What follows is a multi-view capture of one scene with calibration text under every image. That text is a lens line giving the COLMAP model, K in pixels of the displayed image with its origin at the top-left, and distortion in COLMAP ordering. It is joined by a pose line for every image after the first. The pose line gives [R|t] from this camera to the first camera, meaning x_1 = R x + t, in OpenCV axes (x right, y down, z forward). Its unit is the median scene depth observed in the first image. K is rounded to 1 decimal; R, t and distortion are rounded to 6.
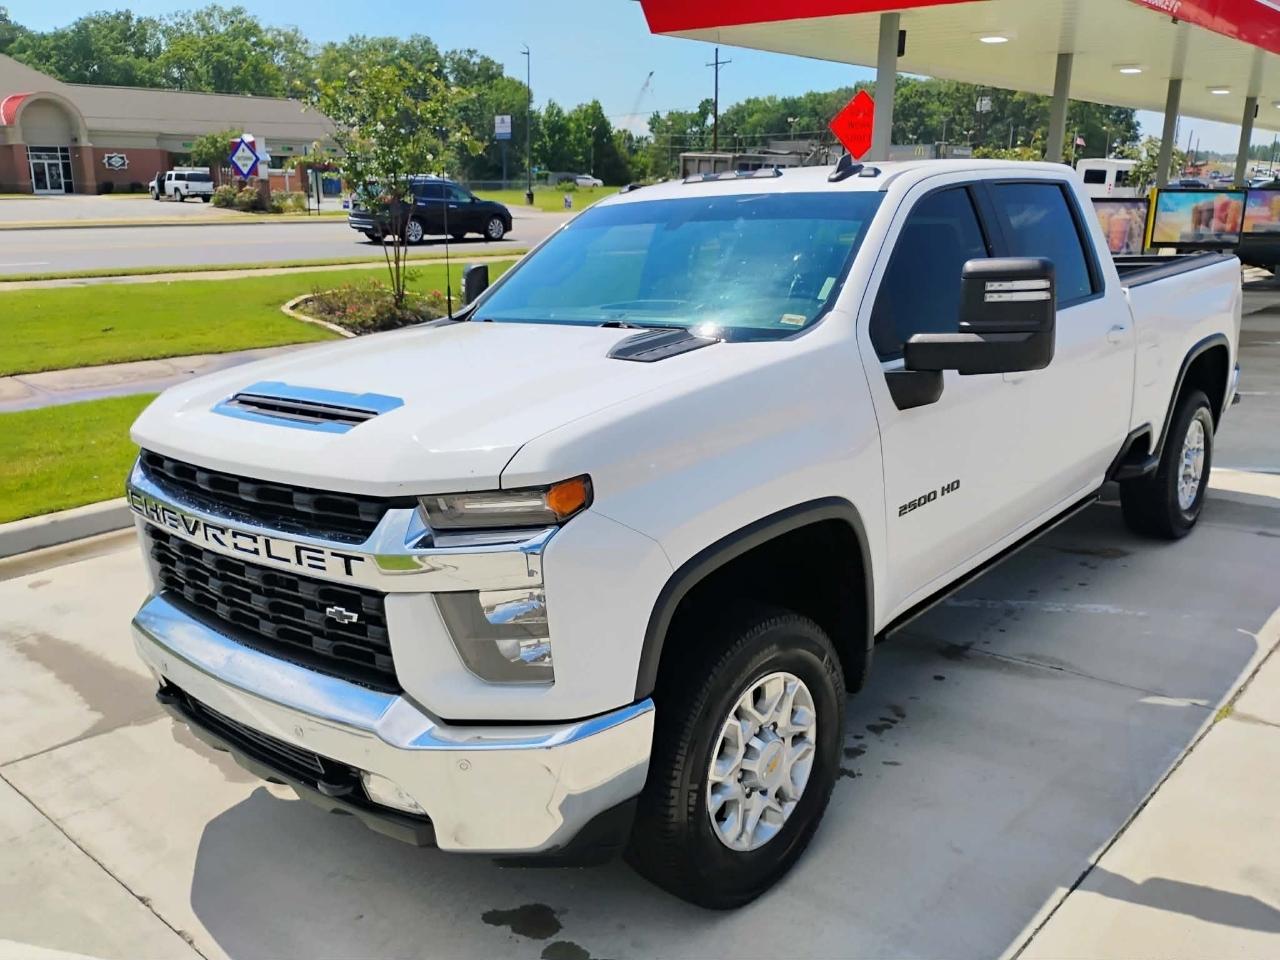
lens RADIAL K [[1069.1, 0, 642.8], [0, 1069.1, 478.2], [0, 0, 1]] dist [0.057693, -0.079194]
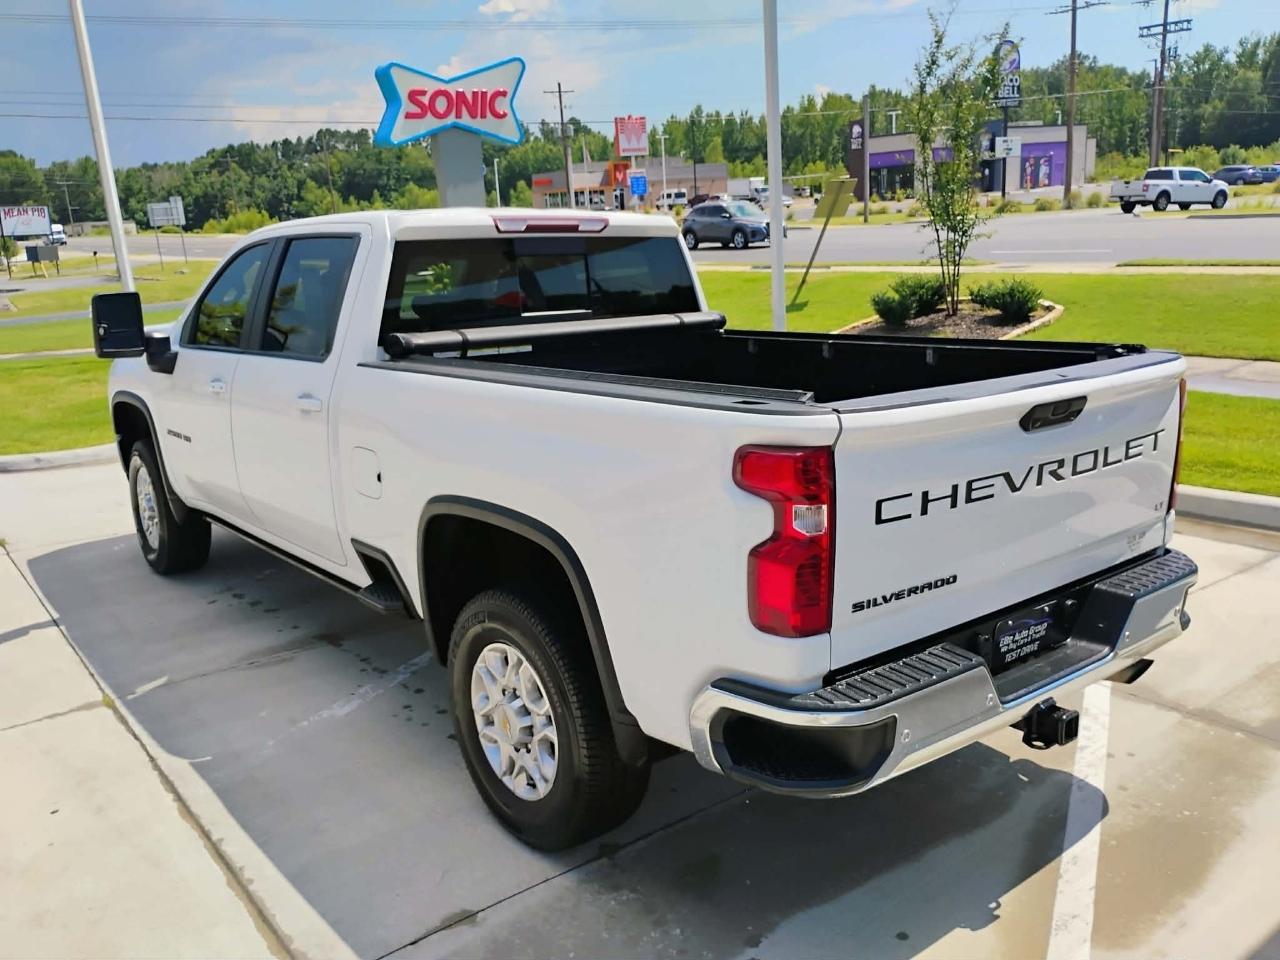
lens RADIAL K [[1069.7, 0, 634.2], [0, 1069.7, 481.3], [0, 0, 1]] dist [0.058011, -0.081448]
pose [[-0.182817, 0.250131, -0.950796, 1.735357], [-0.200597, 0.937260, 0.285140, -0.528548], [0.962465, 0.242855, -0.121172, 1.905633]]
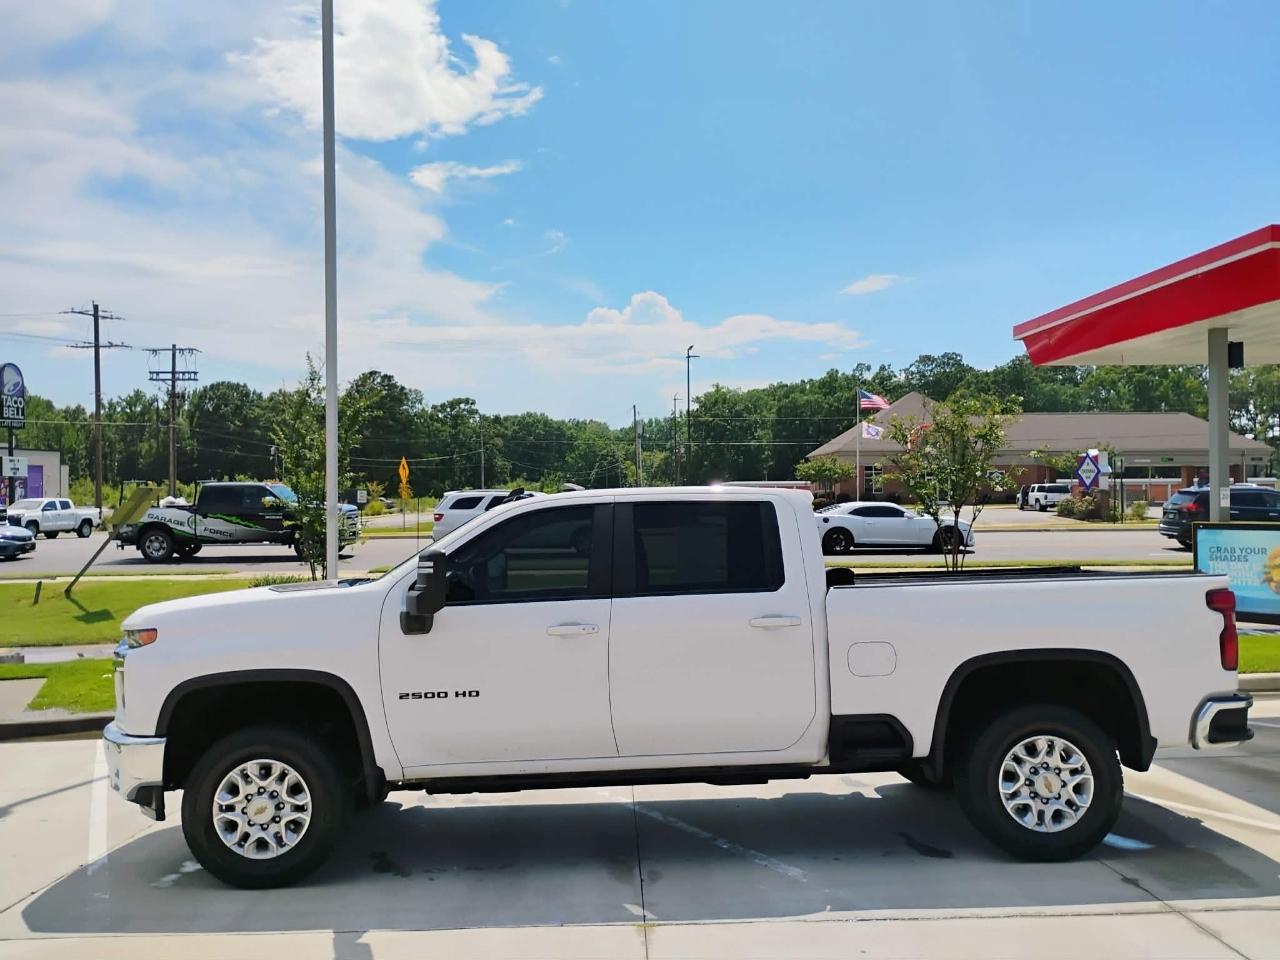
lens RADIAL K [[1069.7, 0, 643.5], [0, 1069.7, 473.8], [0, 0, 1]] dist [0.058011, -0.081448]
pose [[0.682011, -0.025549, -0.730896, 1.682646], [-0.180798, 0.962479, -0.202351, -0.031228], [0.708642, 0.270150, 0.651802, 0.080687]]
